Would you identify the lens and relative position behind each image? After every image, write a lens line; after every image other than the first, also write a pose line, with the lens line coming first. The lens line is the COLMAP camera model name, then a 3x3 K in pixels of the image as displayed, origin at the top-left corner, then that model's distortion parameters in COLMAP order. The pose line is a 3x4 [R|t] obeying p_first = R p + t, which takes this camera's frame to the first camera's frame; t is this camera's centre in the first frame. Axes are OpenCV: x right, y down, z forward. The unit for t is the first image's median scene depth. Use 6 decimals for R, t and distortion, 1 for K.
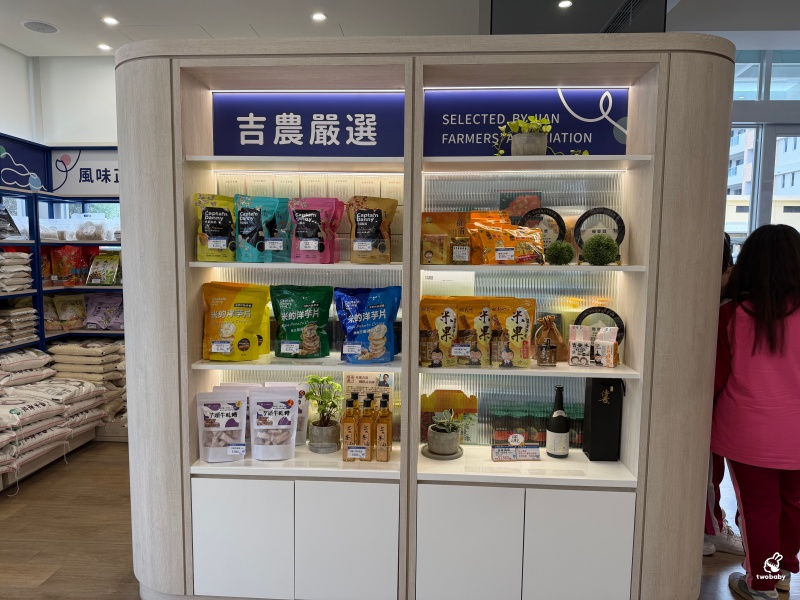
lens RADIAL K [[562.7, 0, 400.0], [0, 562.7, 300.0], [0, 0, 1]] dist [0.154637, -0.196220]
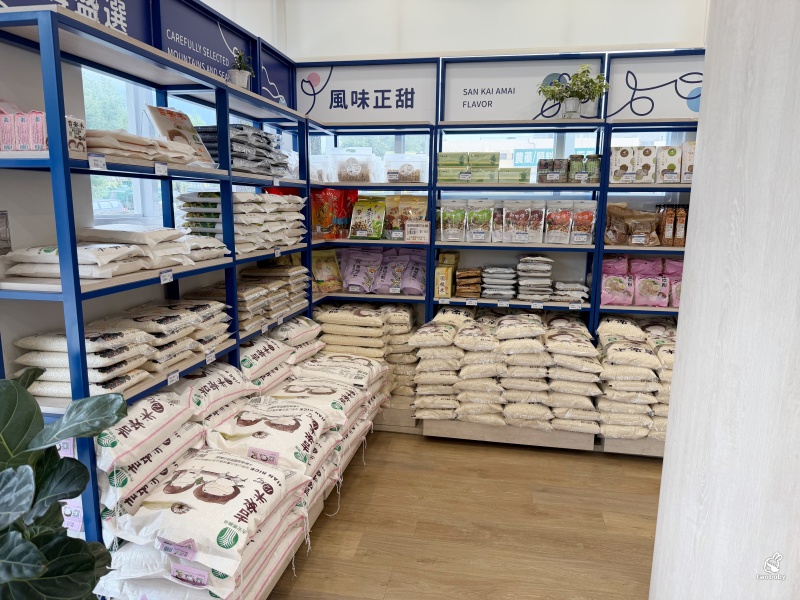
lens RADIAL K [[562.7, 0, 400.0], [0, 562.7, 300.0], [0, 0, 1]] dist [0.154637, -0.196220]
pose [[0.993346, 0.023236, -0.112804, -0.379641], [-0.014166, 0.996650, 0.080550, -0.004222], [0.114298, -0.078416, 0.990347, 0.215403]]
